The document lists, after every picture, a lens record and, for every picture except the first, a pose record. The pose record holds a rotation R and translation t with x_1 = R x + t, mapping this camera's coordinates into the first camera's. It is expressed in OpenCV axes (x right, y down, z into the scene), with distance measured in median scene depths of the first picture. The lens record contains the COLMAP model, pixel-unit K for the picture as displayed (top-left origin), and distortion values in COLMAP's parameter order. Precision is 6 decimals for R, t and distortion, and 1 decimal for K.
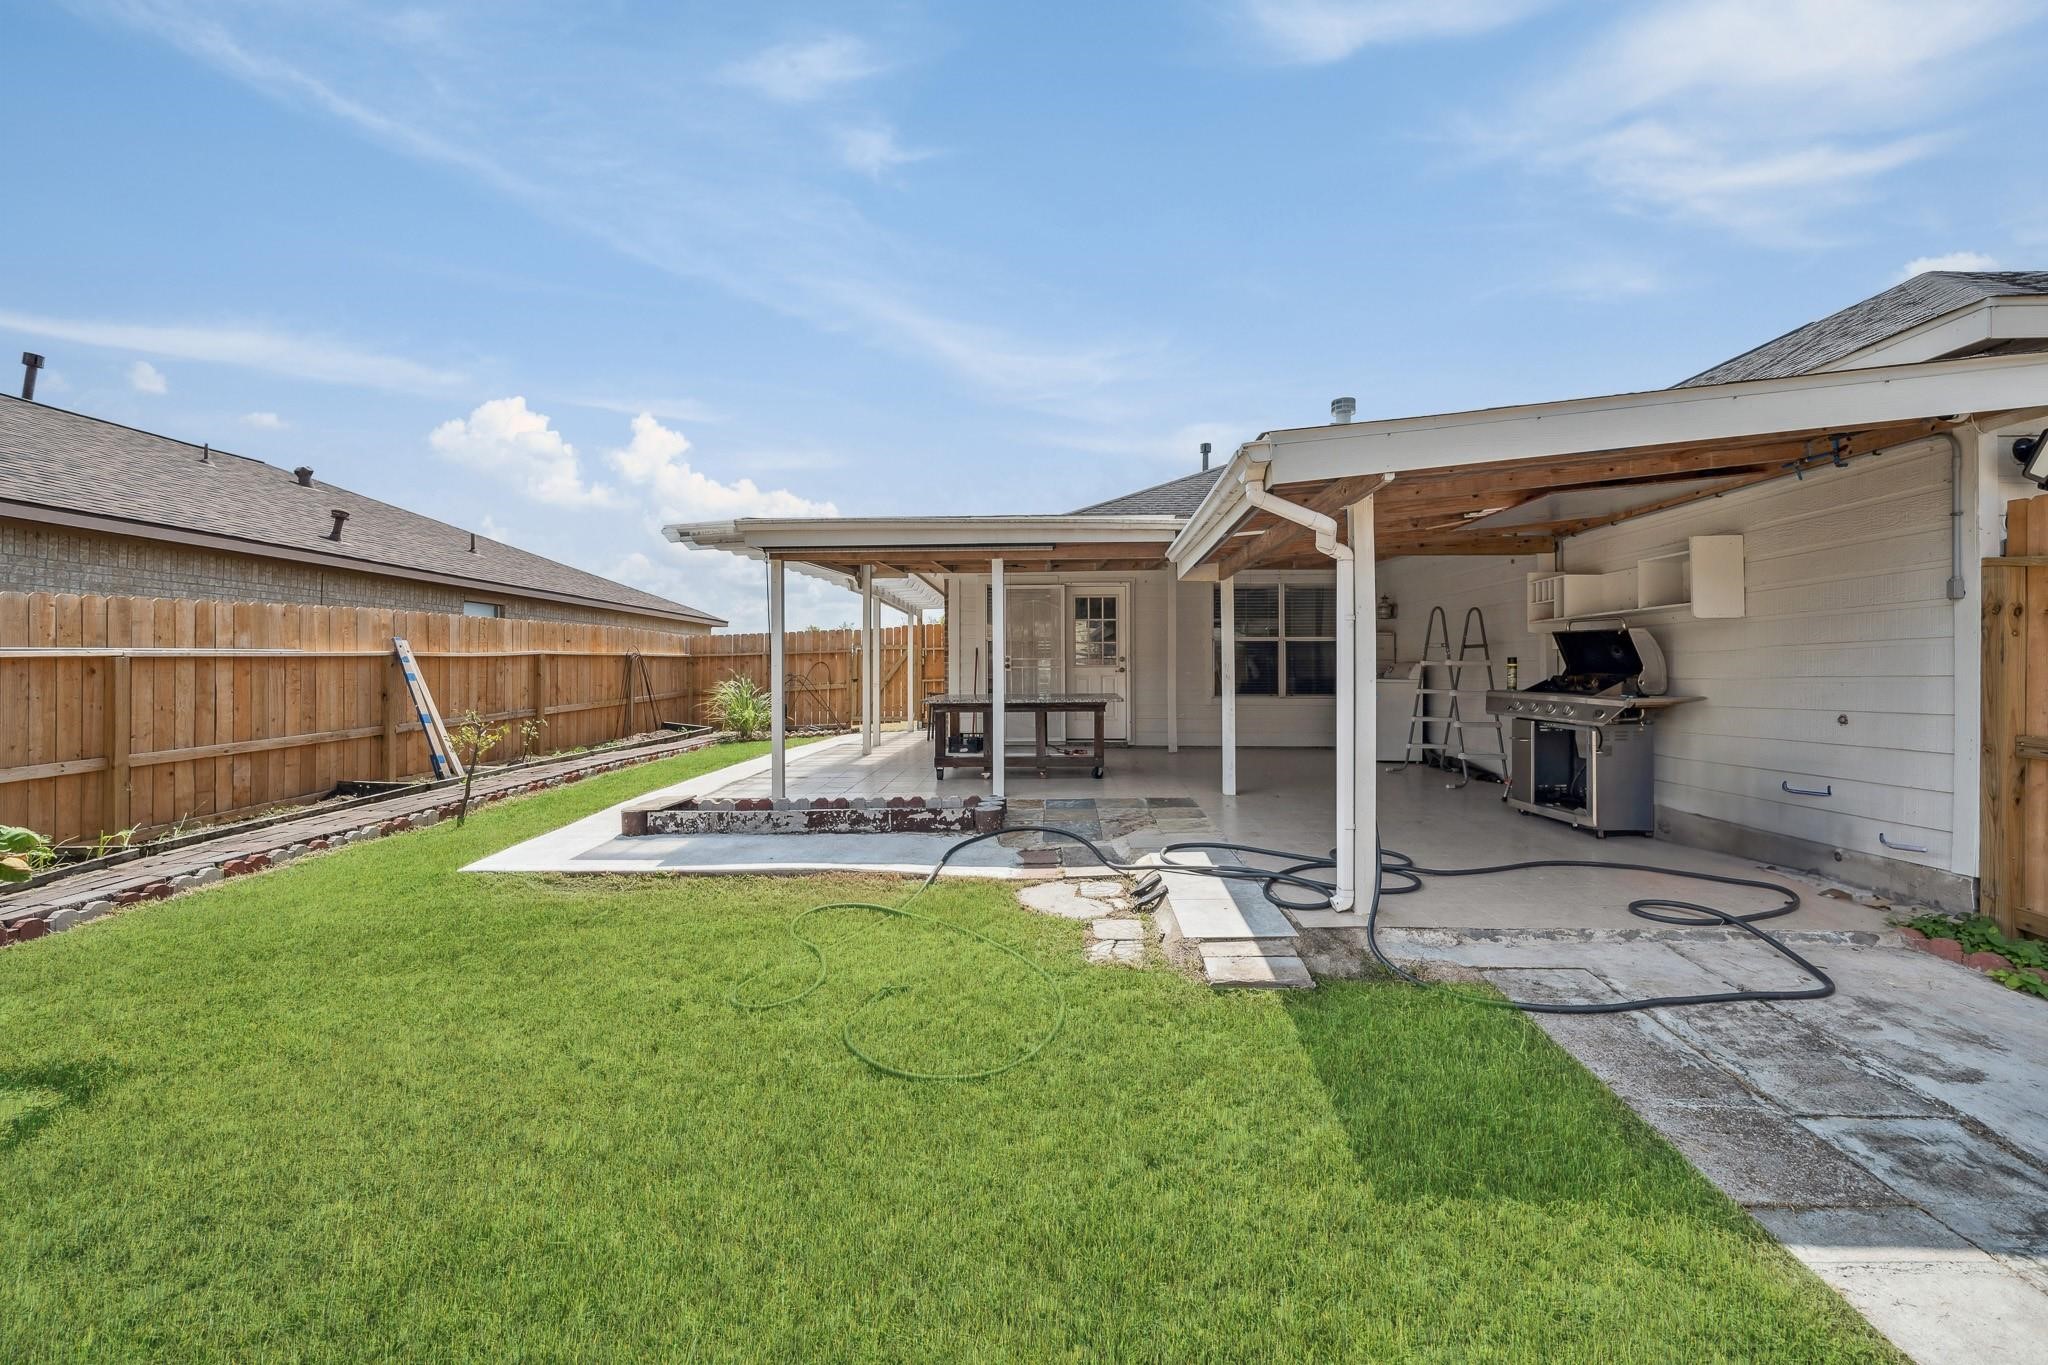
lens RADIAL K [[795.8, 0, 1026.1], [0, 795.8, 678.1], [0, 0, 1]] dist [-0.005934, 0.001784]
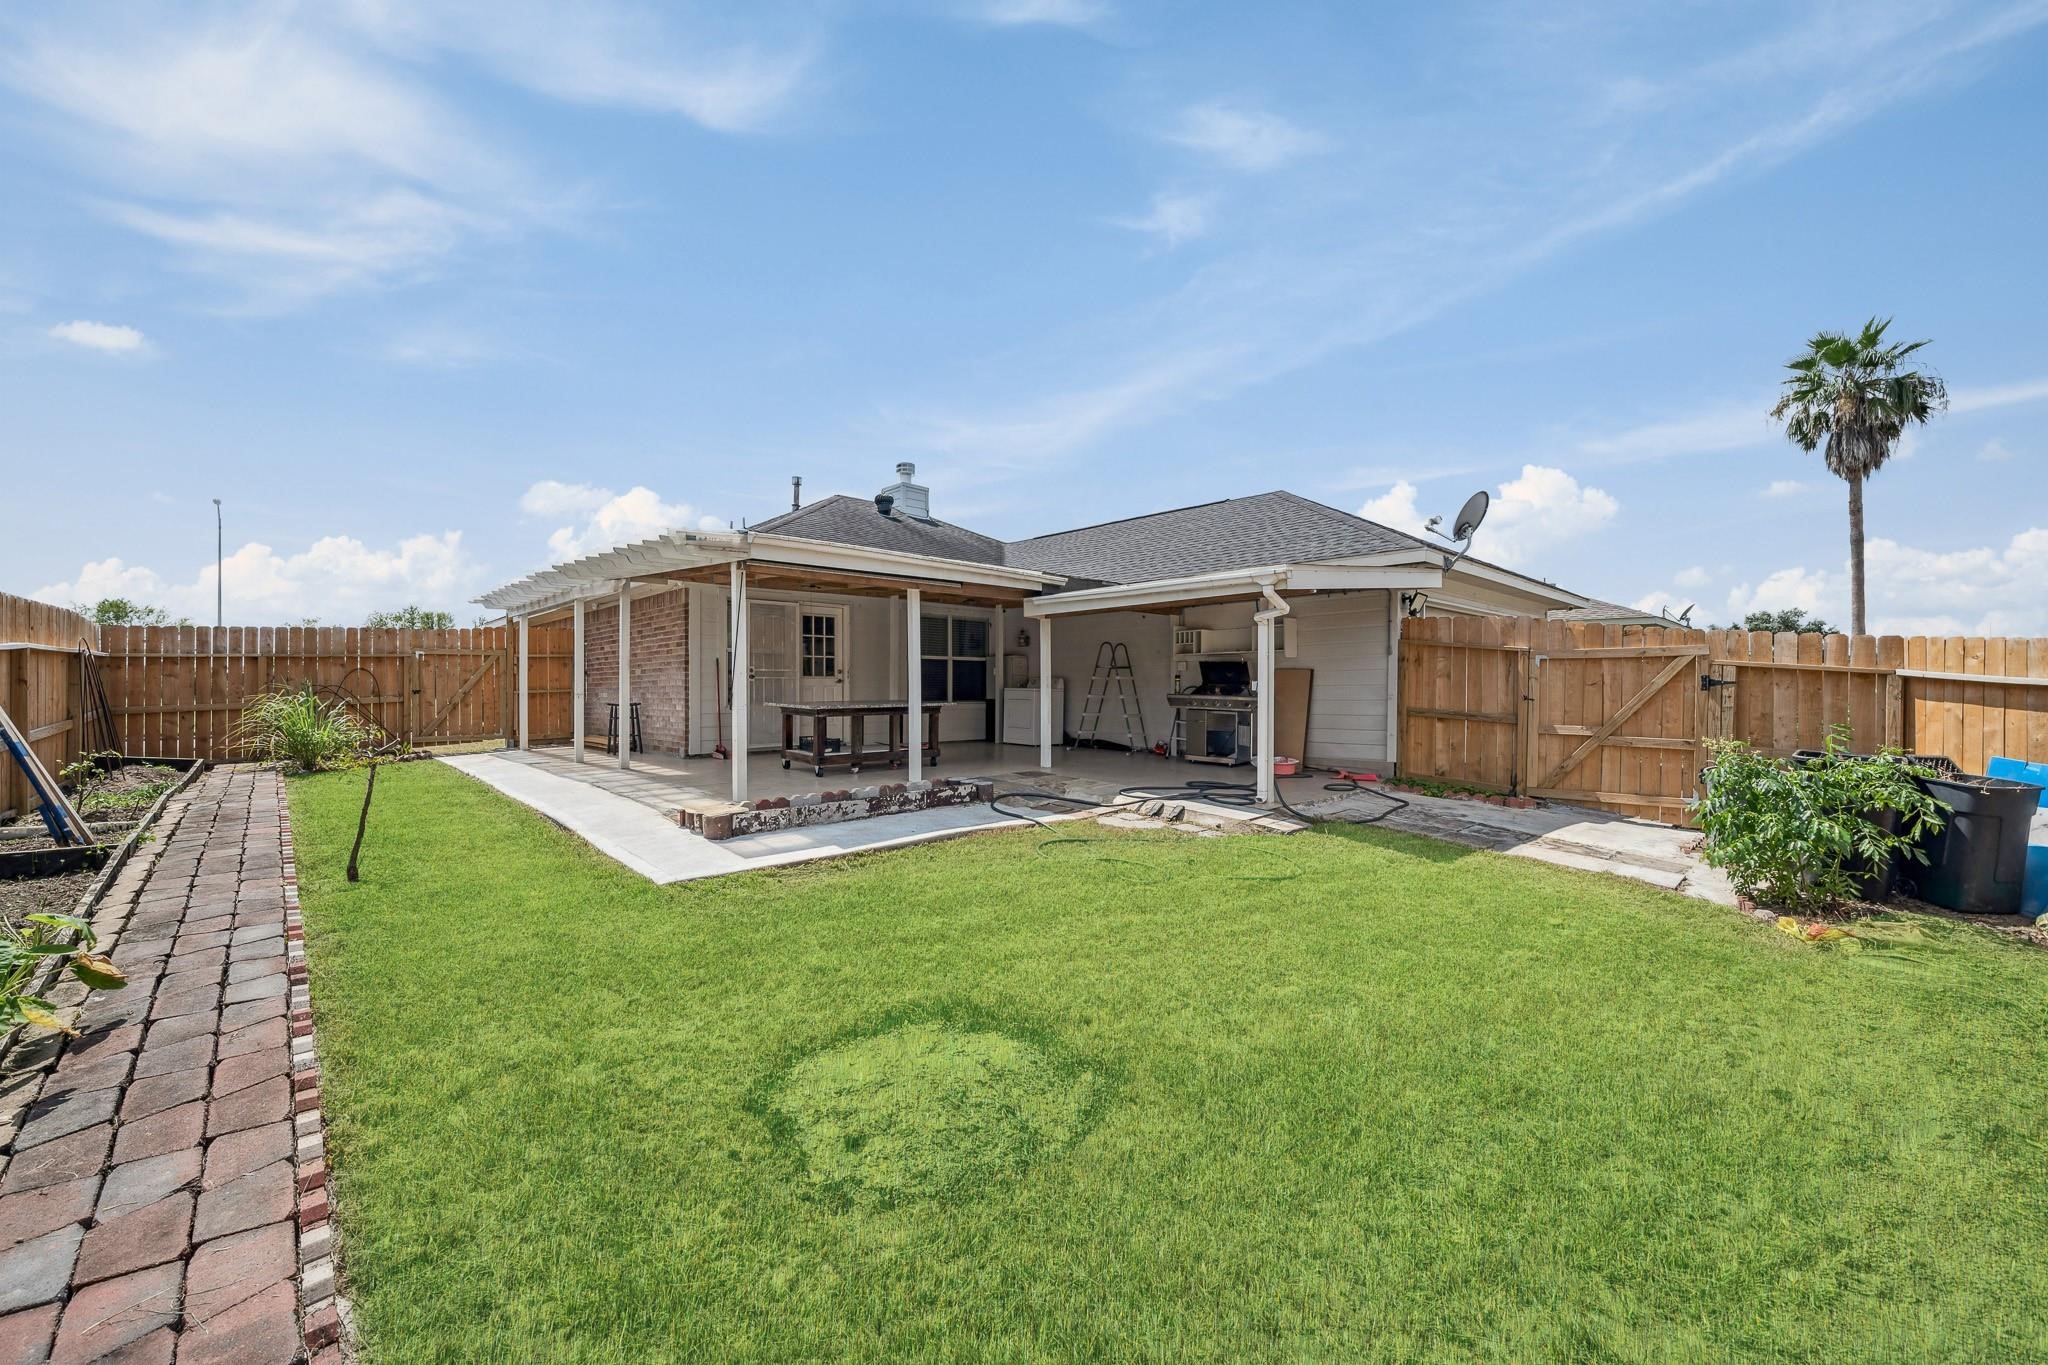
lens RADIAL K [[795.8, 0, 1005.4], [0, 795.8, 680.7], [0, 0, 1]] dist [-0.005934, 0.001784]
pose [[0.719114, 0.006934, 0.694858, -0.787574], [0.002498, 0.999918, -0.012563, 0.007180], [-0.694888, 0.010770, 0.719037, 0.010444]]
